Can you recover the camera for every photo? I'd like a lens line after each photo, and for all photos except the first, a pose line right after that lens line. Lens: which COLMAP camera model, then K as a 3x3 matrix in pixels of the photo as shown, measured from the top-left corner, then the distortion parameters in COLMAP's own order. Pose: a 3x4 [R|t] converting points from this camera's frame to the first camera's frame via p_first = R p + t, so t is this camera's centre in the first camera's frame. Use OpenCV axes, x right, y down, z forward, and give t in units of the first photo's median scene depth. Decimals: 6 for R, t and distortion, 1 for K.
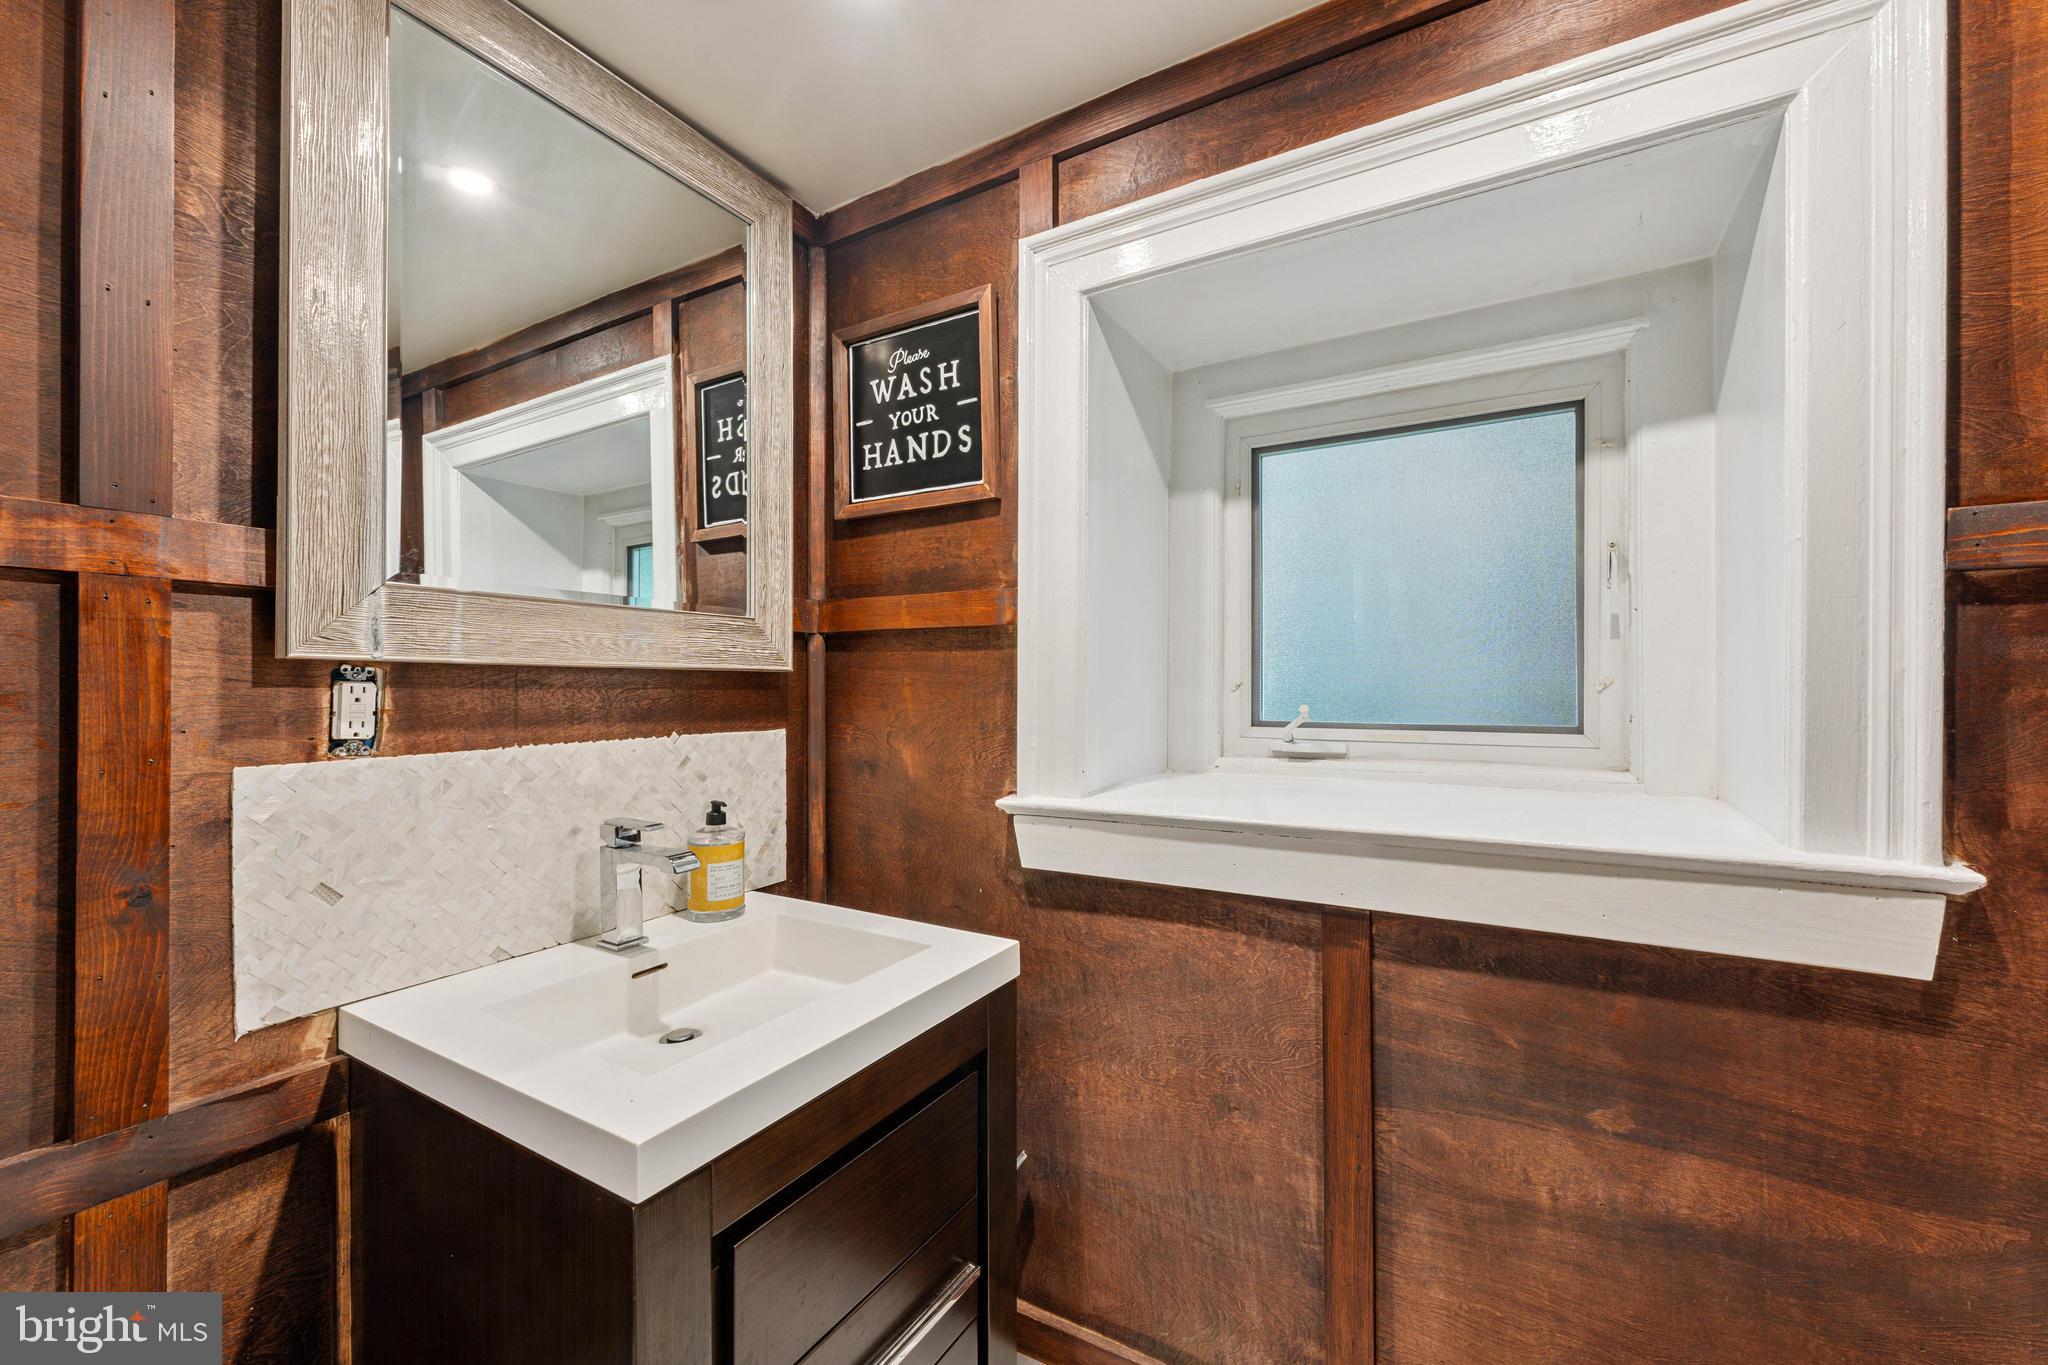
lens RADIAL K [[817.7, 0, 1024.0], [0, 817.7, 682.5], [0, 0, 1]] dist [0.001985, 0.000136]
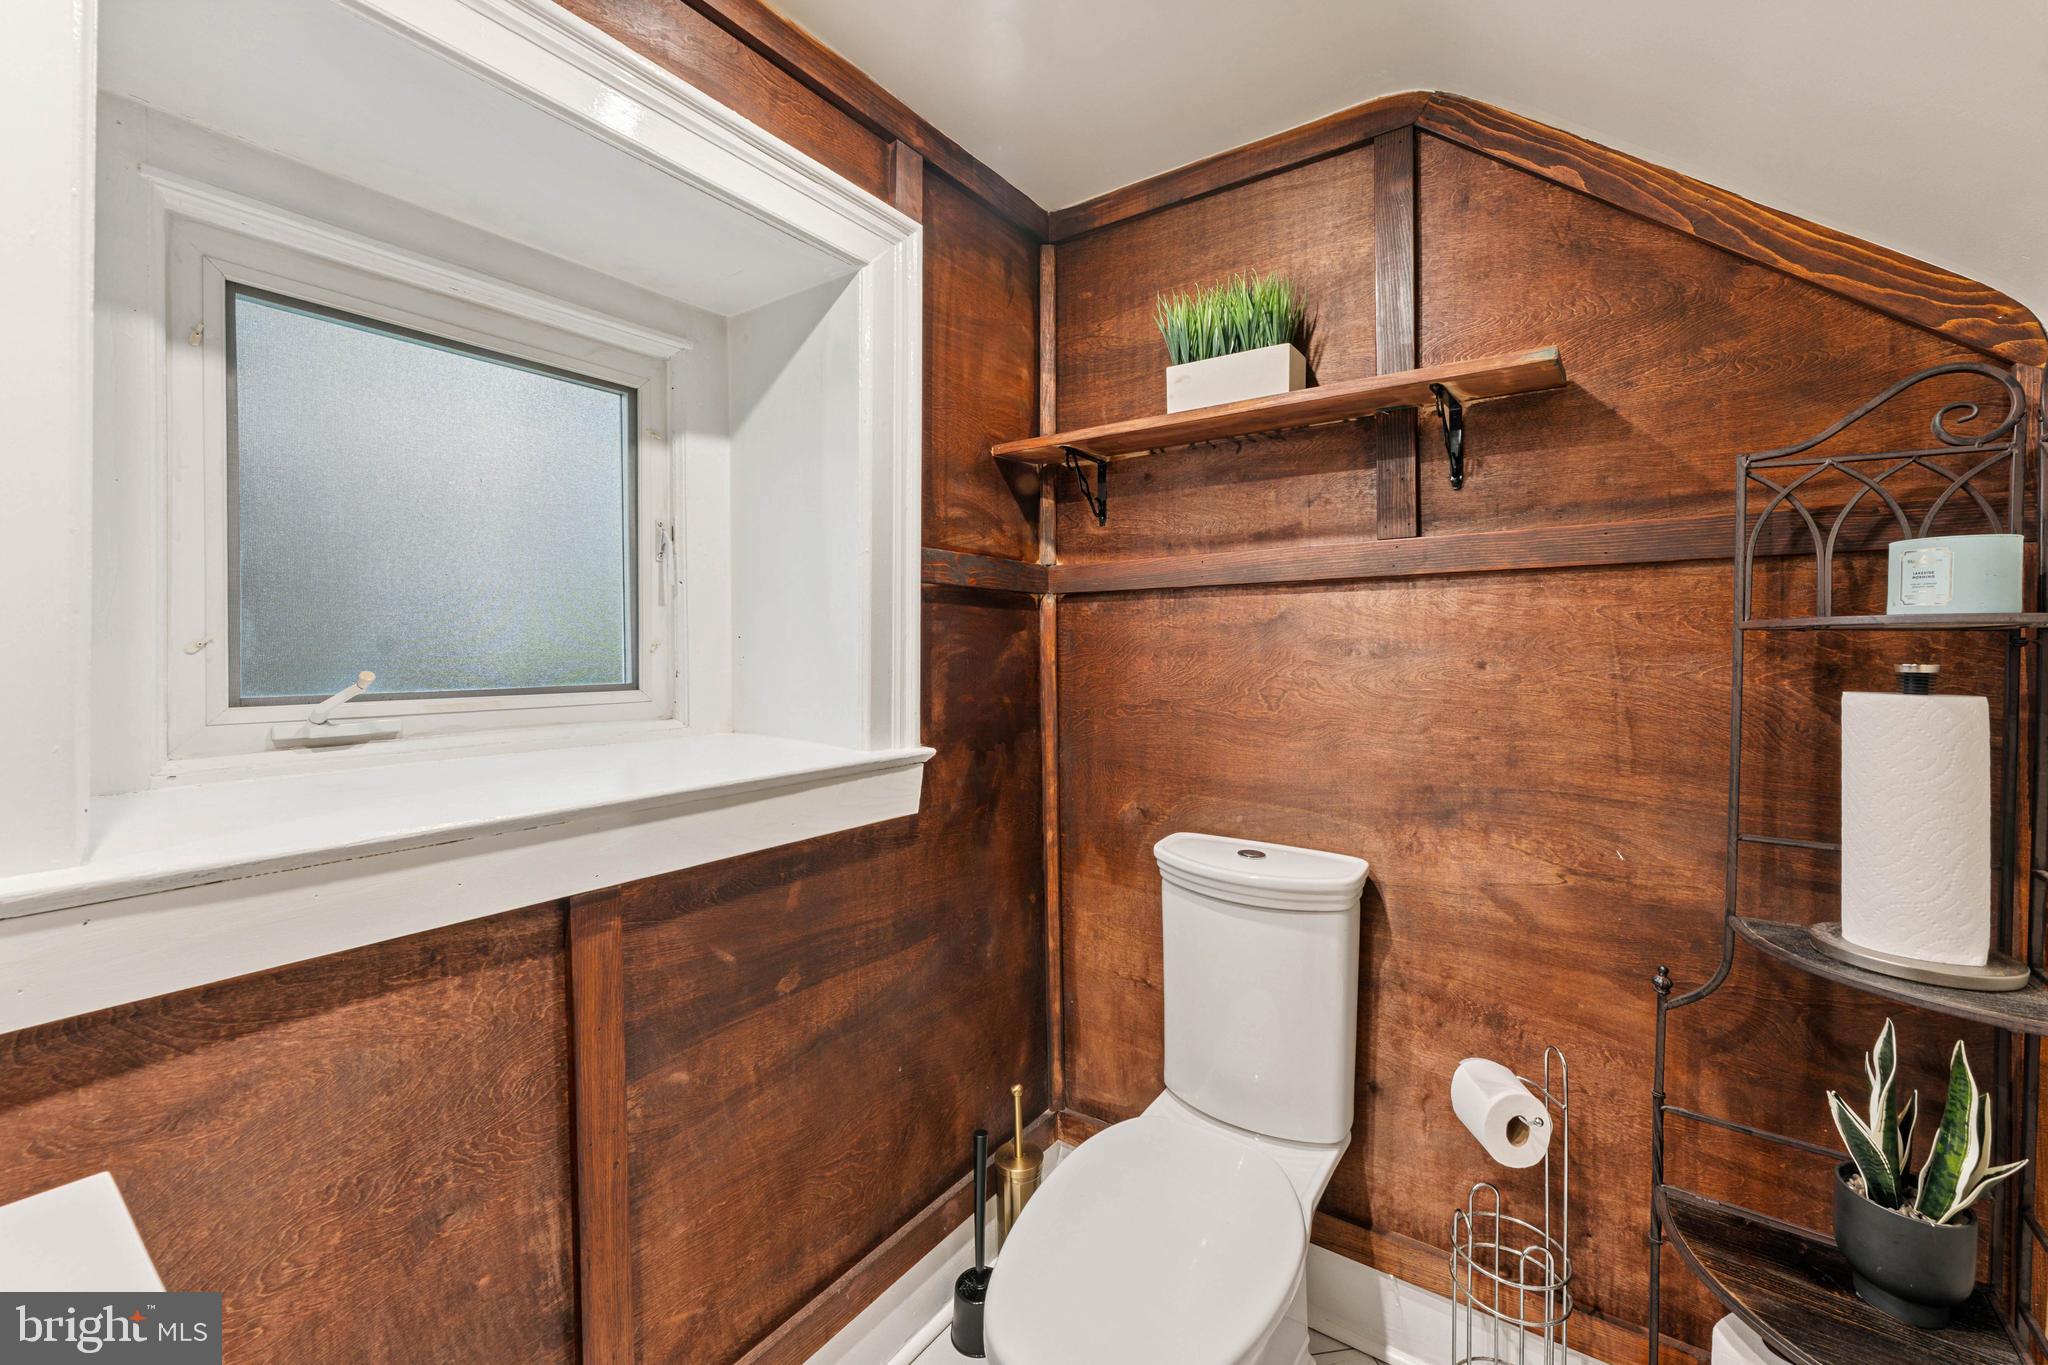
lens RADIAL K [[827.7, 0, 1023.6], [0, 827.7, 654.0], [0, 0, 1]] dist [-0.001288, 0.000198]
pose [[0.085833, -0.003970, 0.996302, -0.431964], [-0.003834, 0.999983, 0.004315, 0.008315], [-0.996302, -0.004191, 0.085816, 0.414470]]
